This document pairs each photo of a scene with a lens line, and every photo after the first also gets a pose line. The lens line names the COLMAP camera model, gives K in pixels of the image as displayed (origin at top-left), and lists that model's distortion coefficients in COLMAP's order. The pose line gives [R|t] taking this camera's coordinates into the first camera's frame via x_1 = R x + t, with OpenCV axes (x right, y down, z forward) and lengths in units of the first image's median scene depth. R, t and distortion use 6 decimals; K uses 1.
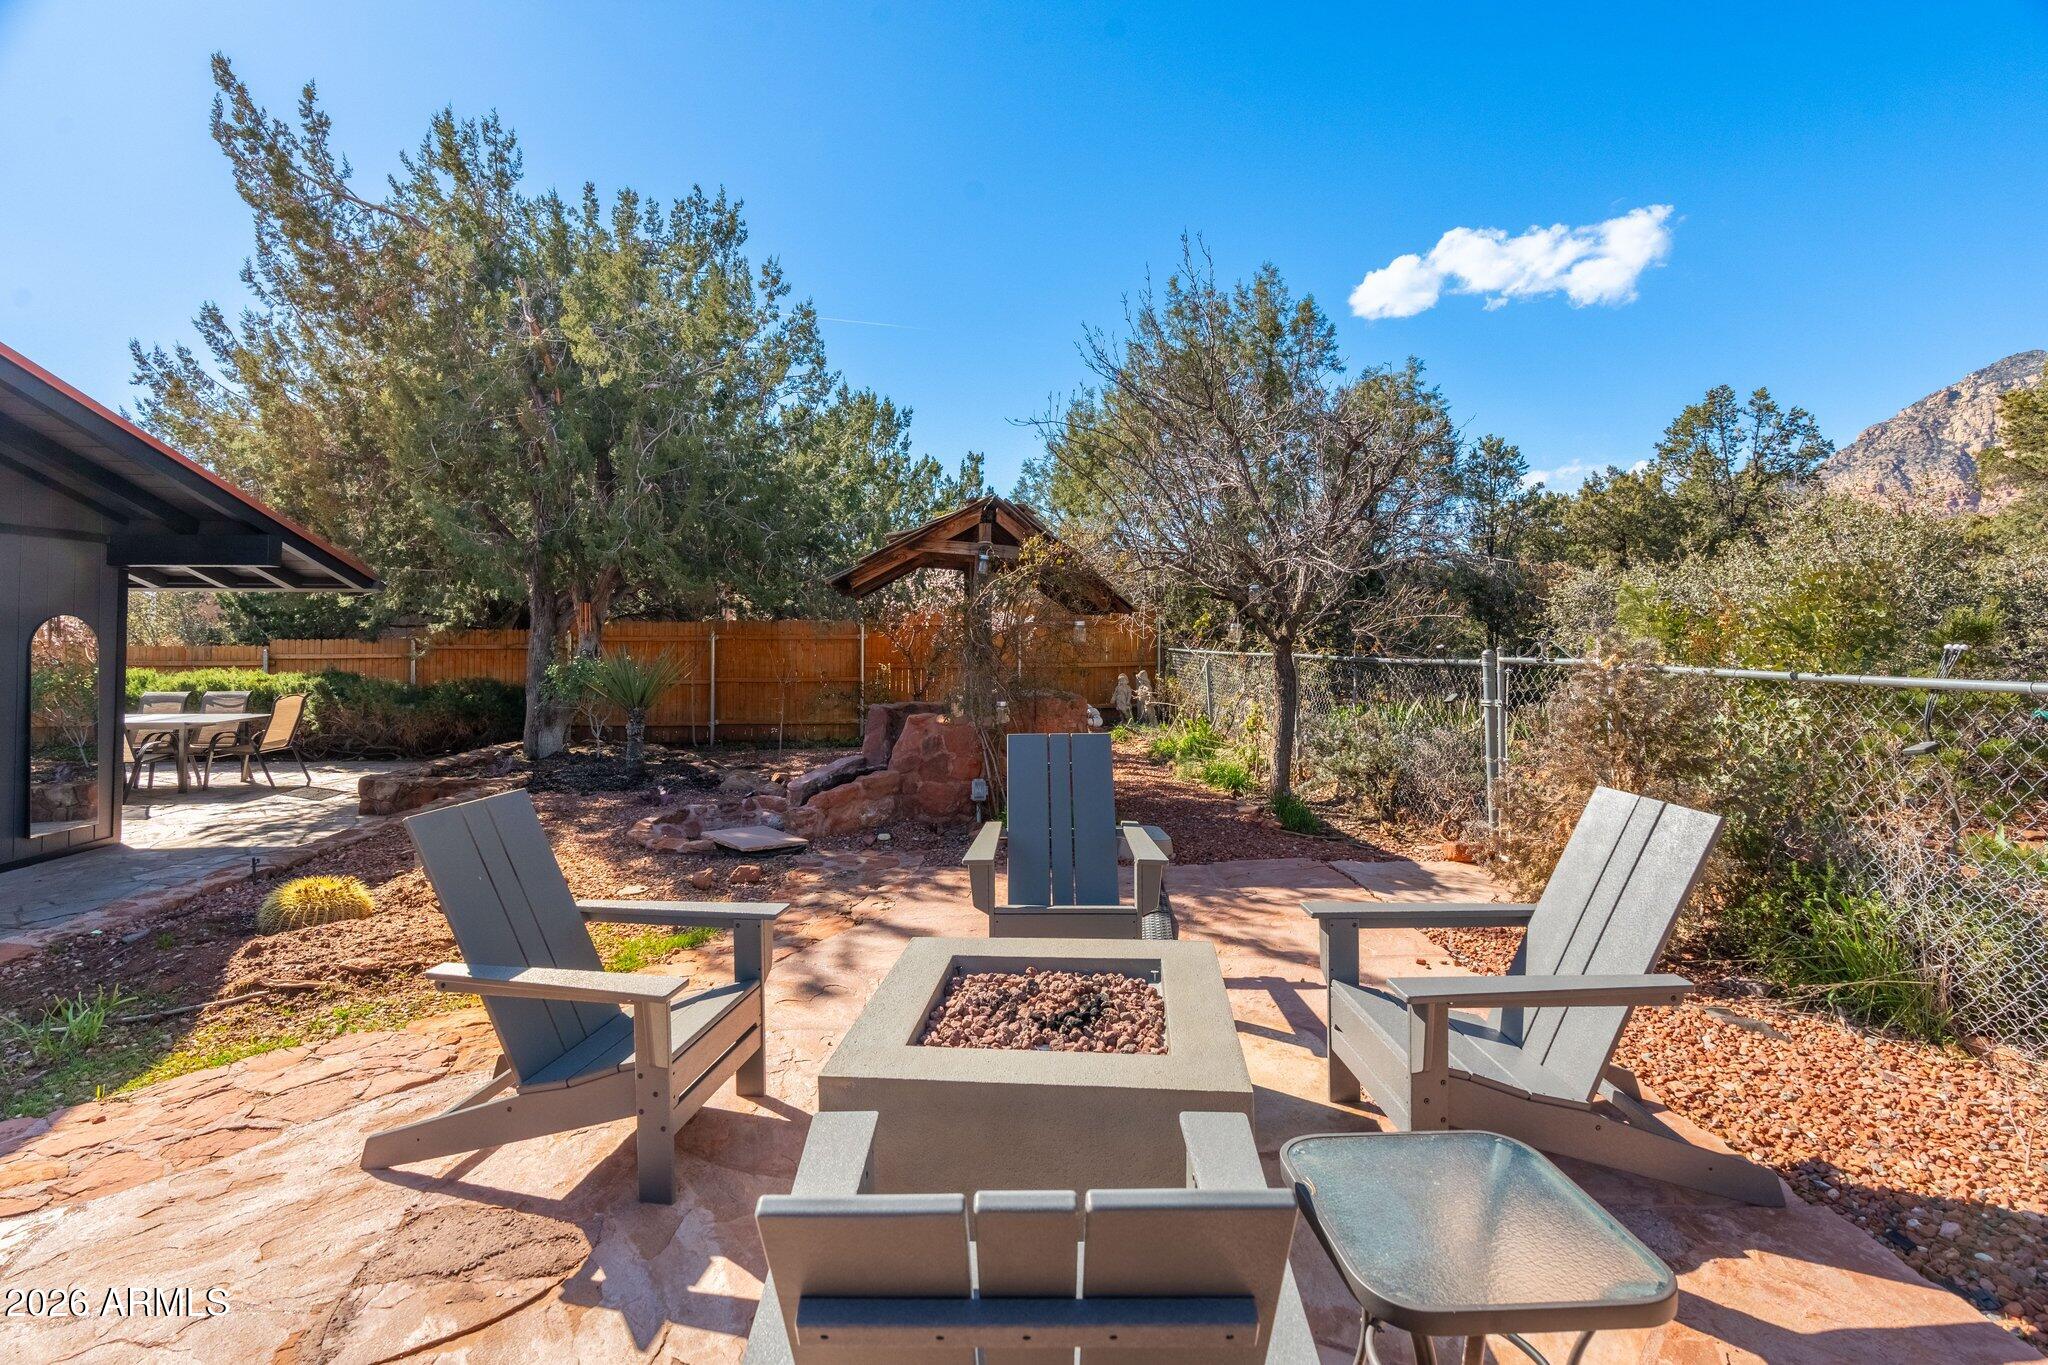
lens RADIAL K [[967.3, 0, 1022.1], [0, 967.3, 652.5], [0, 0, 1]] dist [-0.003956, -0.000563]
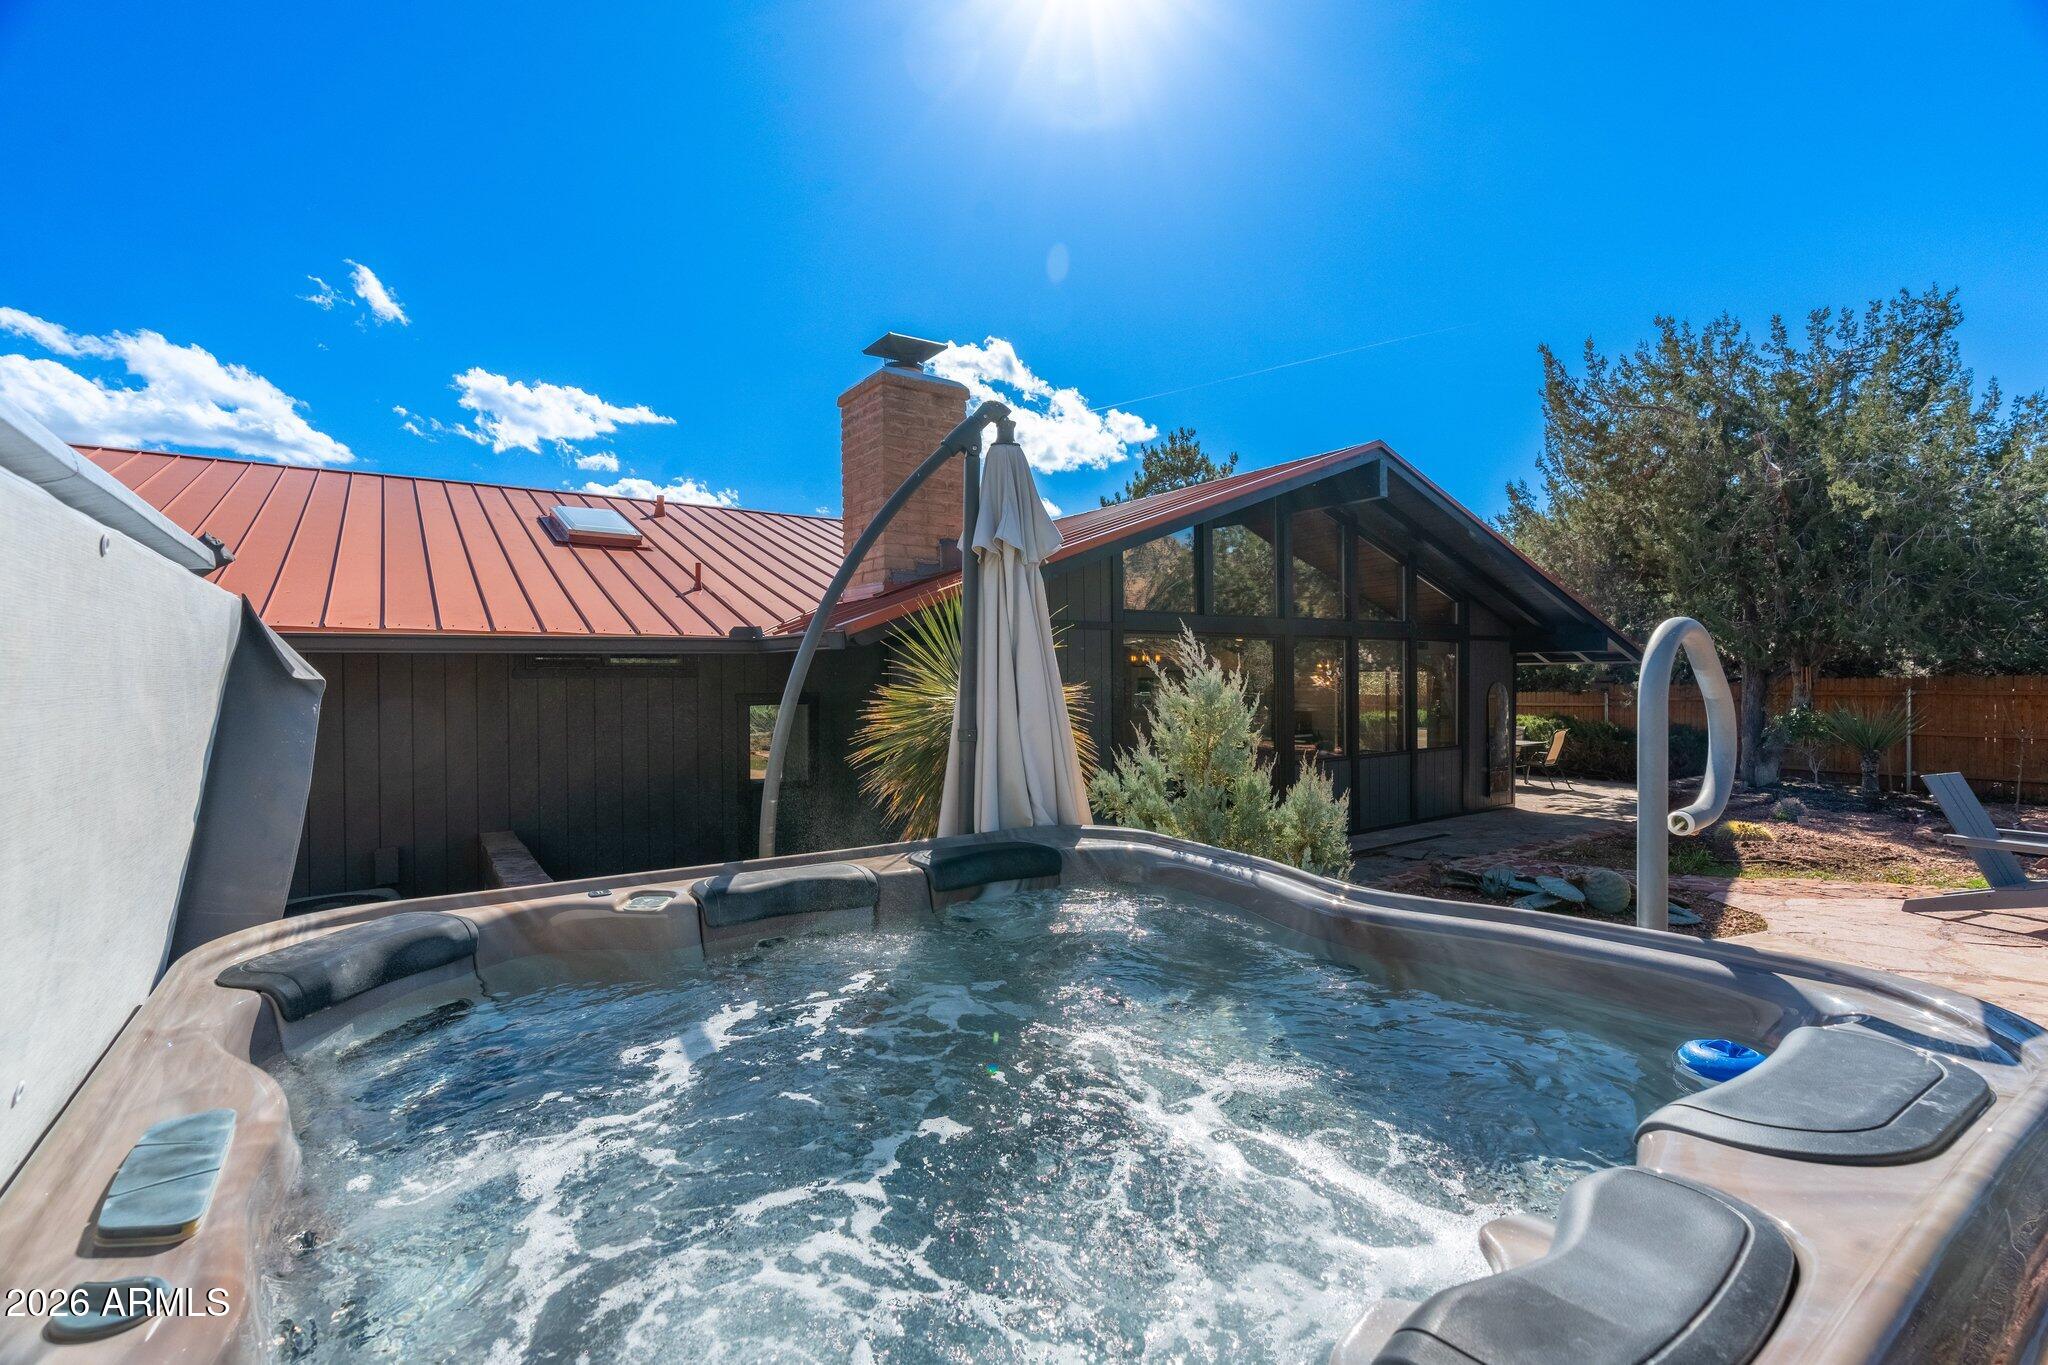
lens RADIAL K [[940.0, 0, 1024.0], [0, 940.0, 682.5], [0, 0, 1]] dist [-0.001204, -0.000109]
pose [[0.534685, 0.000038, -0.845052, 0.036111], [-0.015401, 0.999834, -0.009699, -0.002842], [0.844911, 0.018201, 0.534597, -0.414479]]
